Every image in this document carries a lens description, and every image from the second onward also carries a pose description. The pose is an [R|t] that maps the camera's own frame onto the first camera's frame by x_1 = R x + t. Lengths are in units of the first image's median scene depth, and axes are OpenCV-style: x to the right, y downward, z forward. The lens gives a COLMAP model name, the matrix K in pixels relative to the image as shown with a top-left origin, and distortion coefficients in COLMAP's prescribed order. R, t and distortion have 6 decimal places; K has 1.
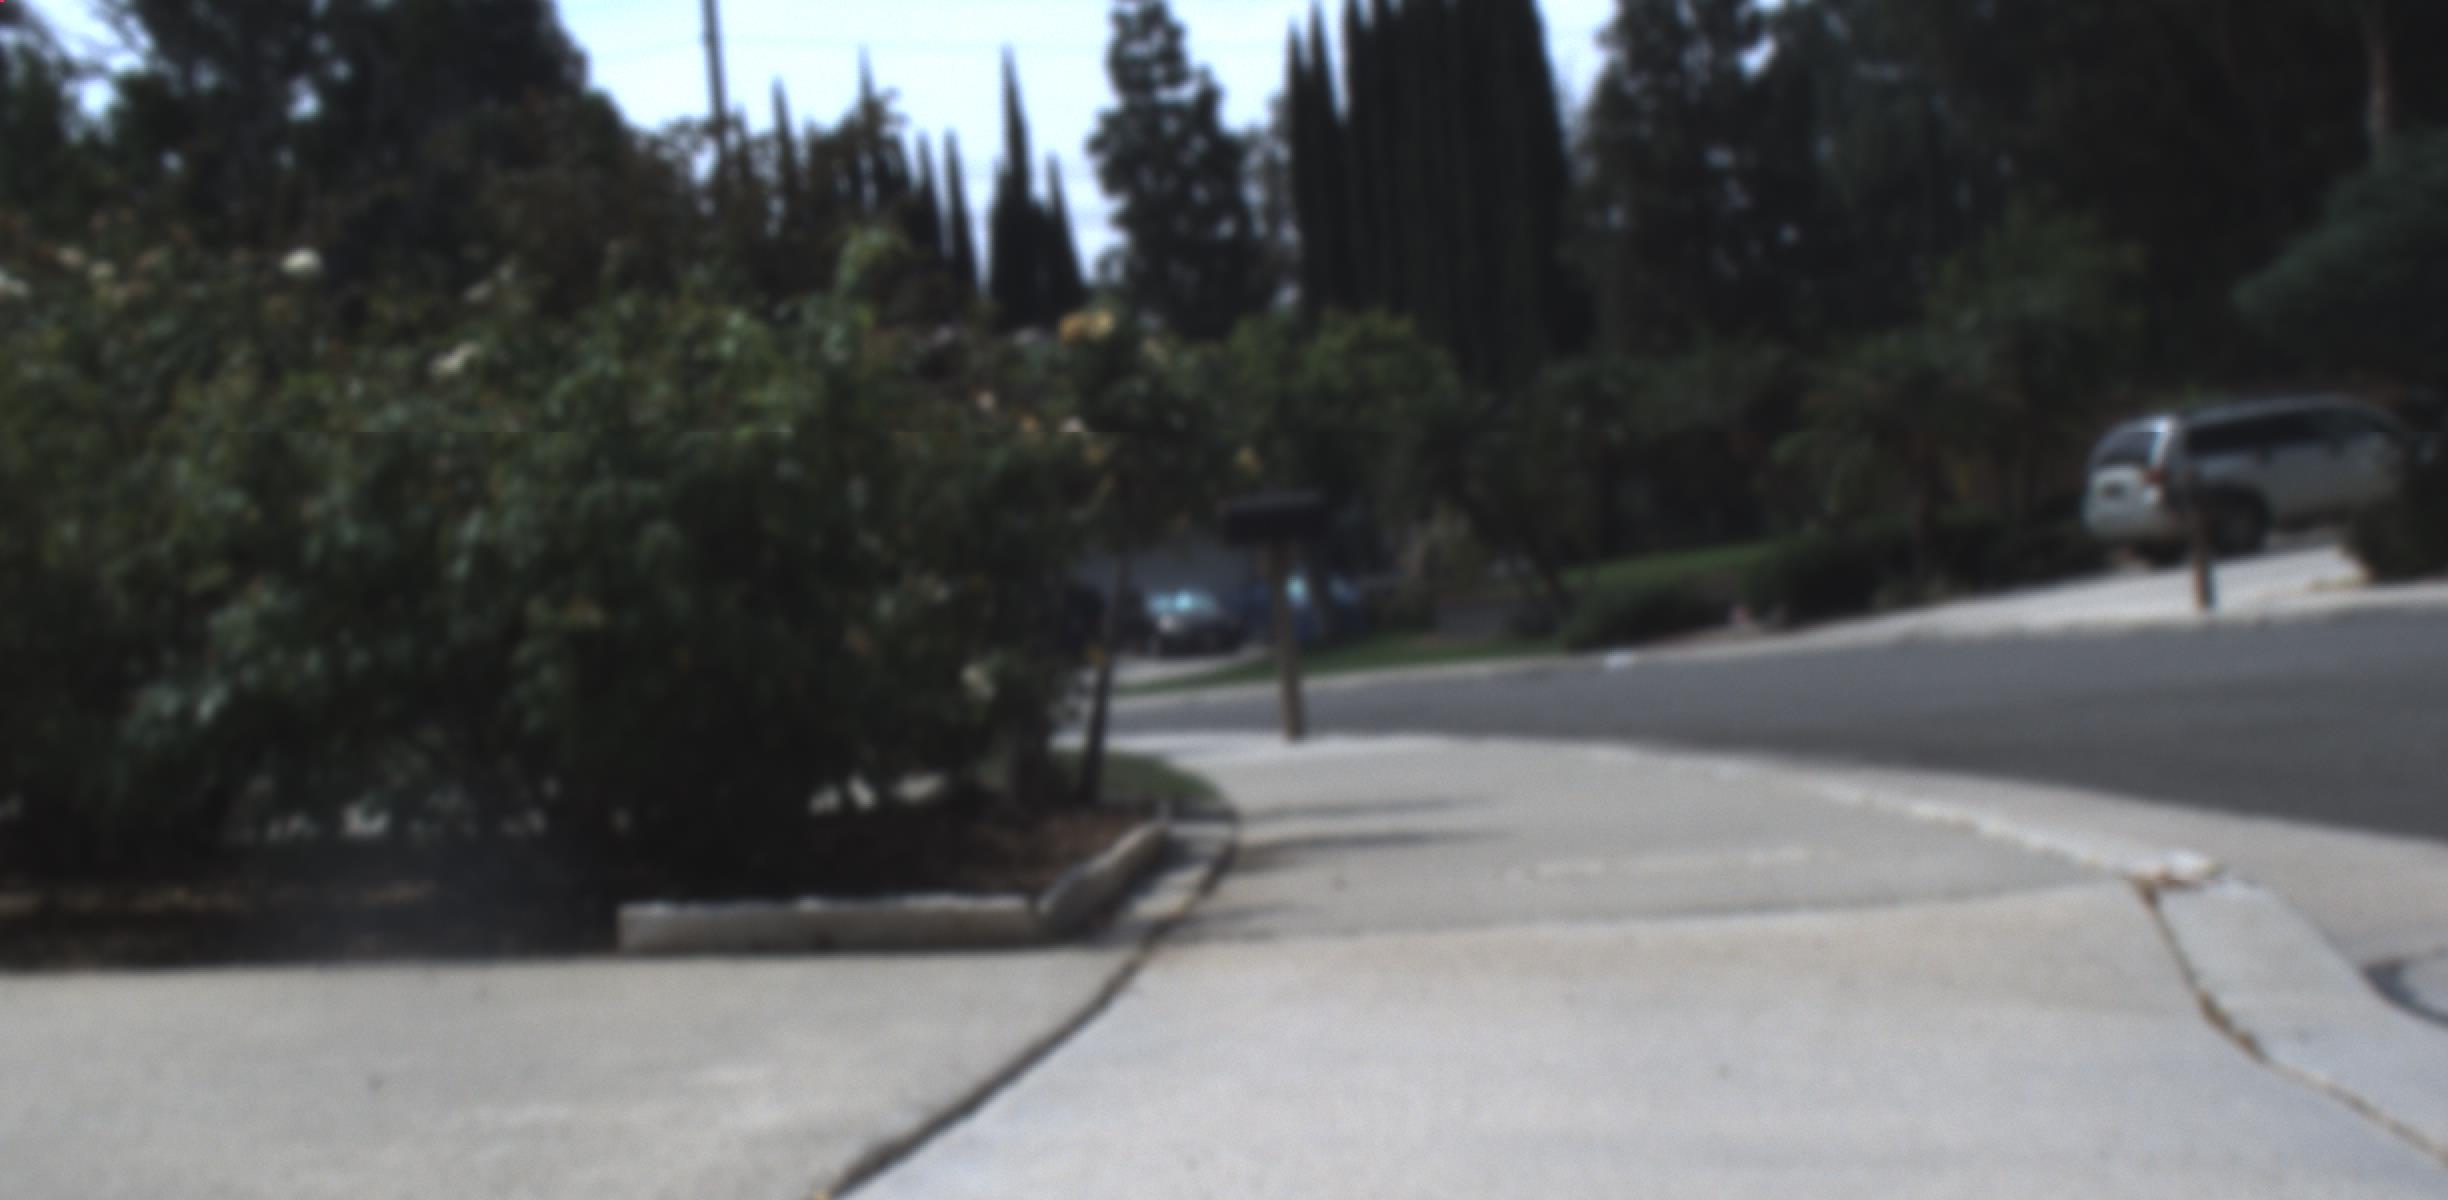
lens RADIAL K [[5288.9, 0, 1300.0], [0, 5288.9, 635.7], [0, 0, 1]] dist [0.062029, 0.000000]
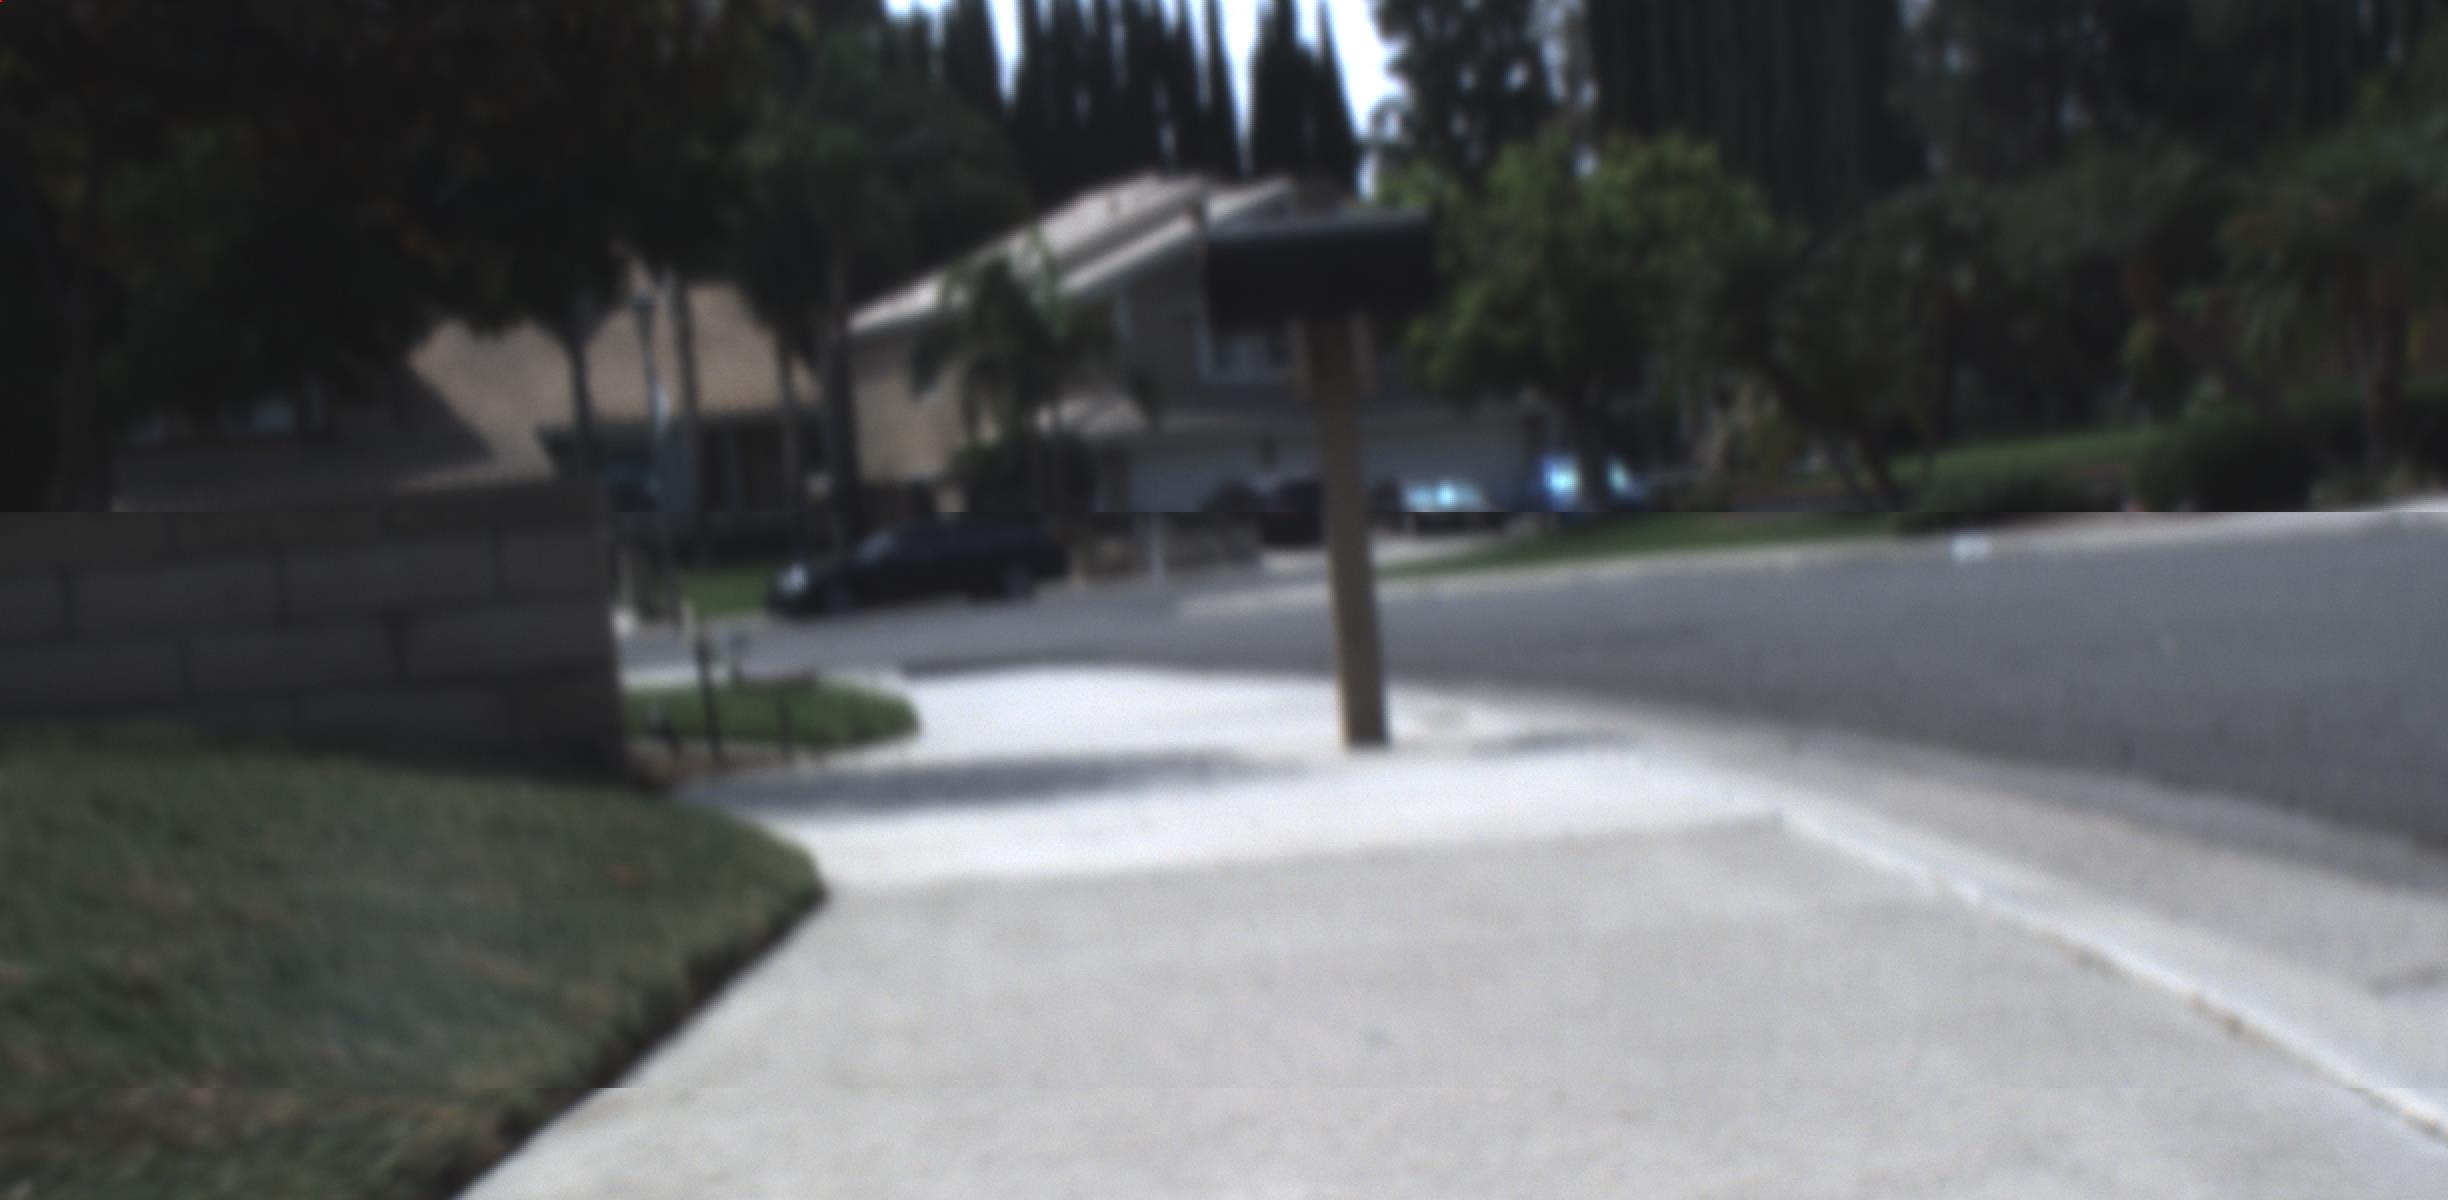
lens RADIAL K [[5288.9, 0, 1203.3], [0, 5288.9, 714.7], [0, 0, 1]] dist [0.062029, 0.000000]
pose [[0.997020, 0.012848, -0.076070, 0.005796], [-0.010202, 0.999333, 0.035070, 0.000470], [0.076470, -0.034189, 0.996486, 0.169341]]
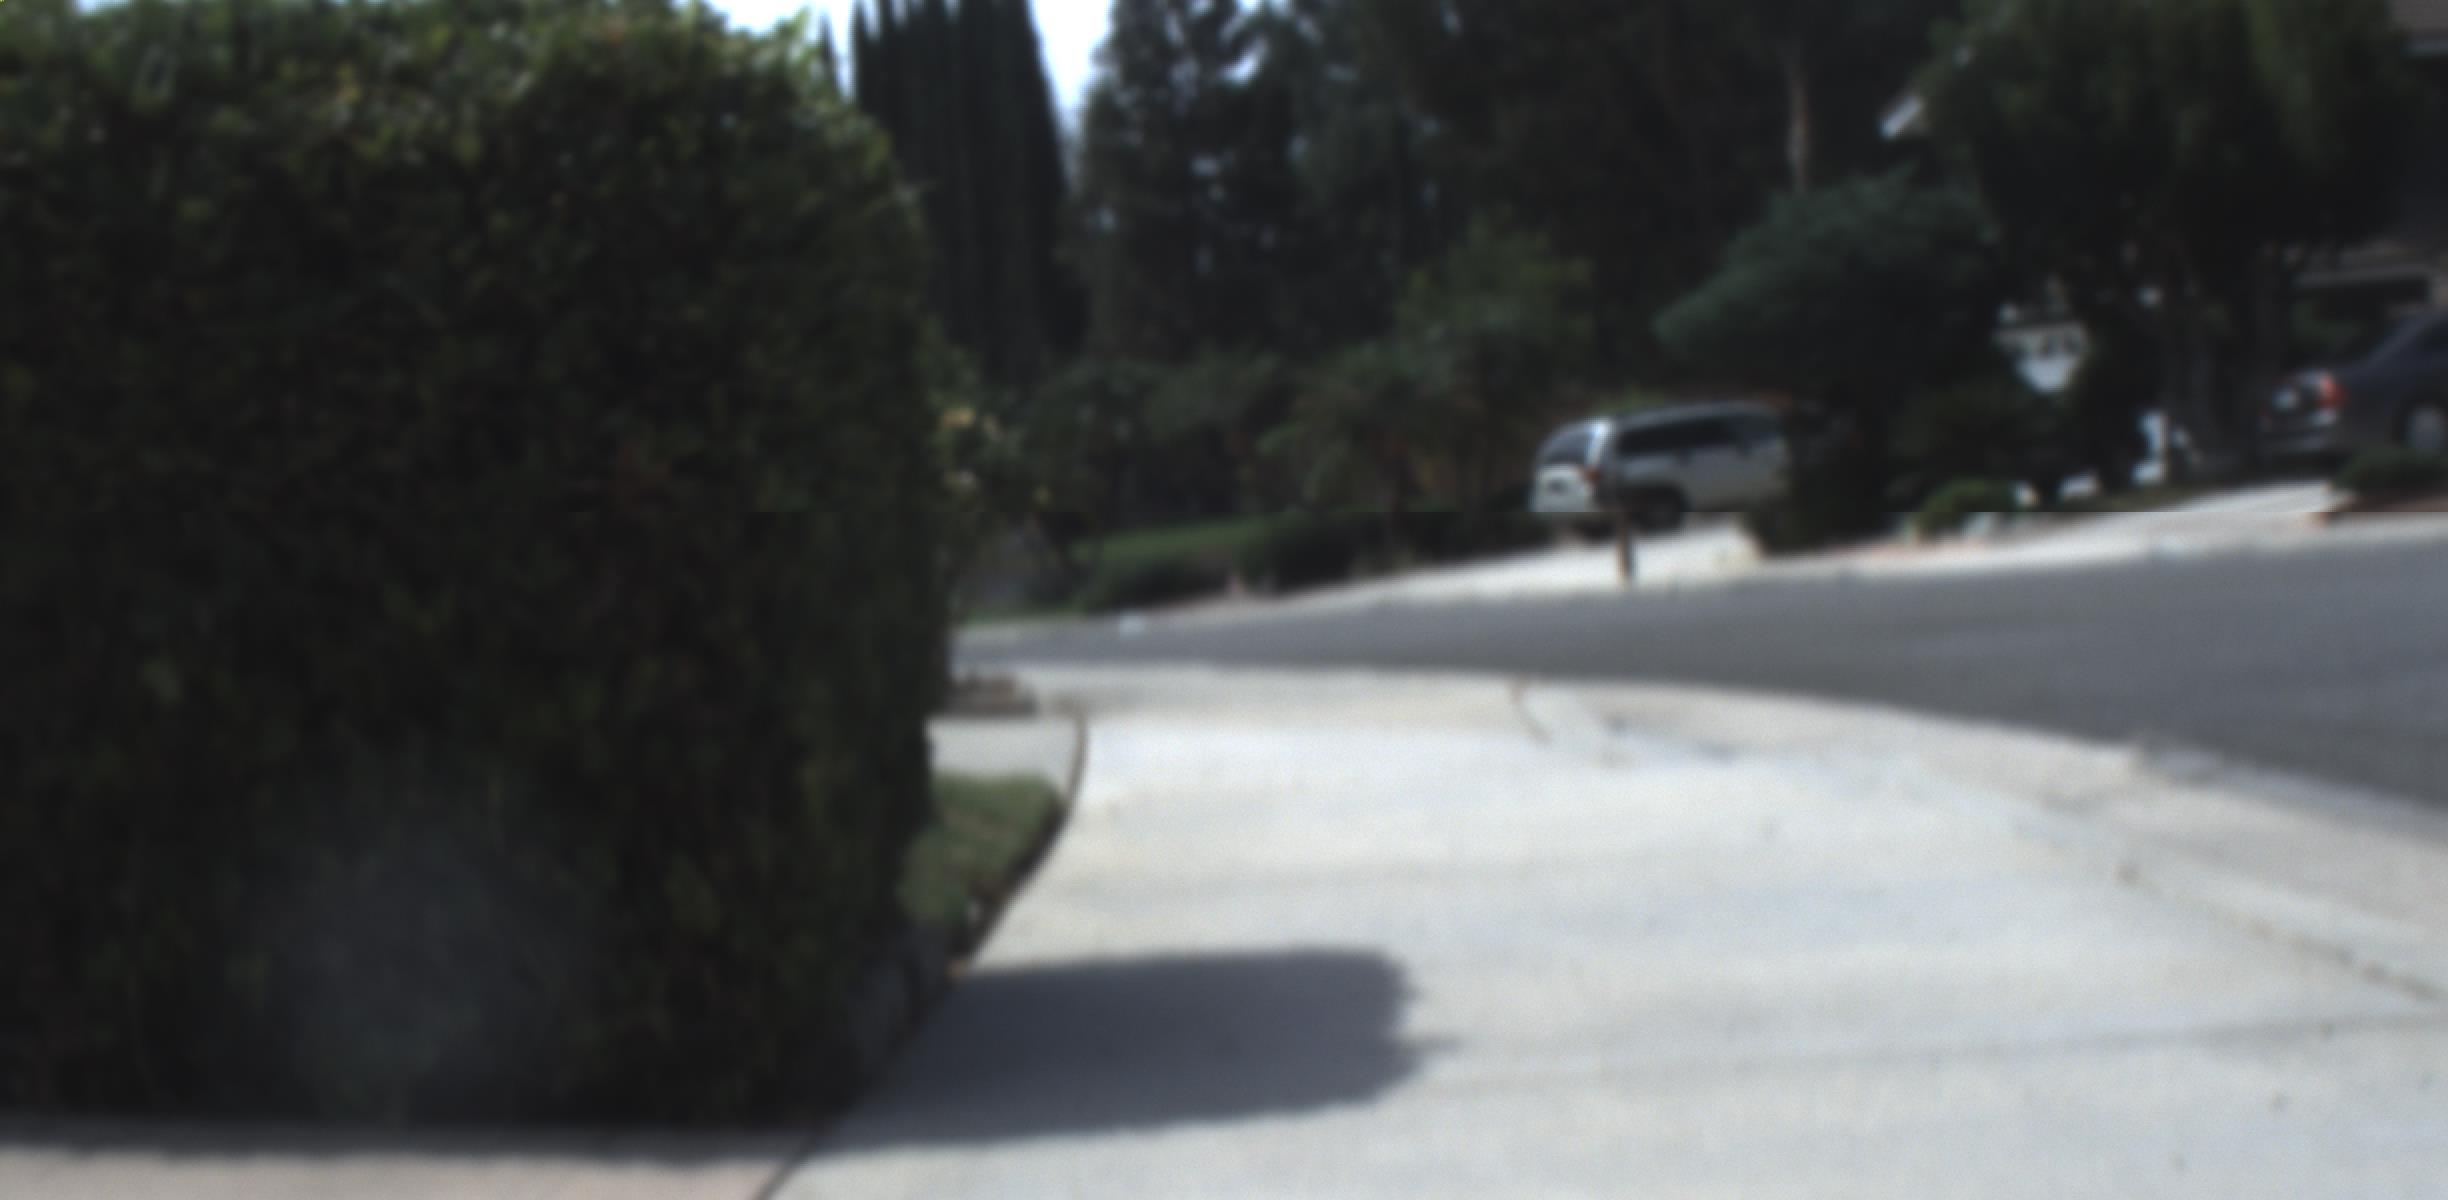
lens RADIAL K [[5288.9, 0, 1258.1], [0, 5288.9, 669.2], [0, 0, 1]] dist [0.062029, 0.000000]
pose [[0.995689, 0.002684, 0.092719, -0.014372], [-0.003651, 0.999941, 0.010257, 0.001214], [-0.092686, -0.010551, 0.995639, -0.111062]]
